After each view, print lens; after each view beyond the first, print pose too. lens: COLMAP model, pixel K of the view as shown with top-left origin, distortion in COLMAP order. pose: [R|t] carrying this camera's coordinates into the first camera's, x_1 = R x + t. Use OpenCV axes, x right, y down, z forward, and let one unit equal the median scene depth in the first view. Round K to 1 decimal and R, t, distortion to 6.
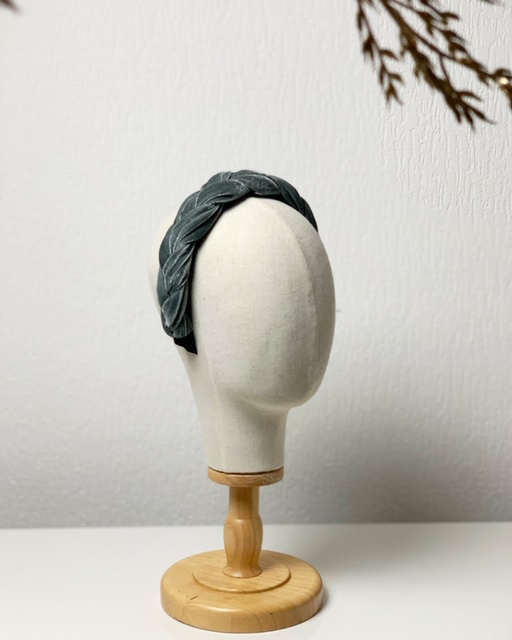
lens RADIAL K [[1095.7, 0, 265.4], [0, 1095.7, 290.4], [0, 0, 1]] dist [0.044205, 0.000000]
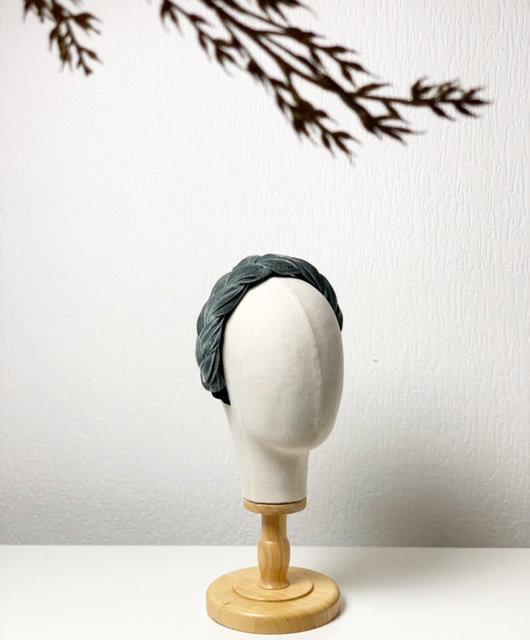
lens RADIAL K [[1079.3, 0, 277.9], [0, 1079.3, 300.5], [0, 0, 1]] dist [0.016989, 0.000000]
pose [[0.993589, -0.003962, -0.112980, 0.093202], [0.003258, 0.999974, -0.006421, -0.037555], [0.113002, 0.006012, 0.993577, -0.132345]]
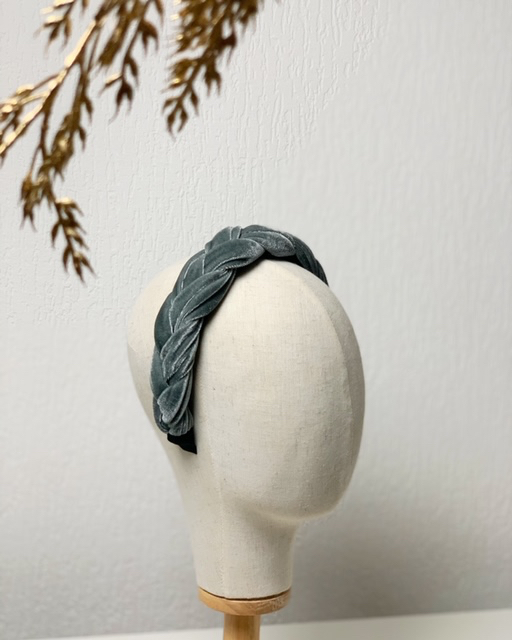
lens RADIAL K [[1053.1, 0, 270.8], [0, 1053.1, 316.4], [0, 0, 1]] dist [0.044089, 0.000000]
pose [[0.984627, 0.006776, 0.174538, -0.106200], [-0.010020, 0.999793, 0.017712, -0.041929], [-0.174382, -0.019189, 0.984491, 0.170906]]
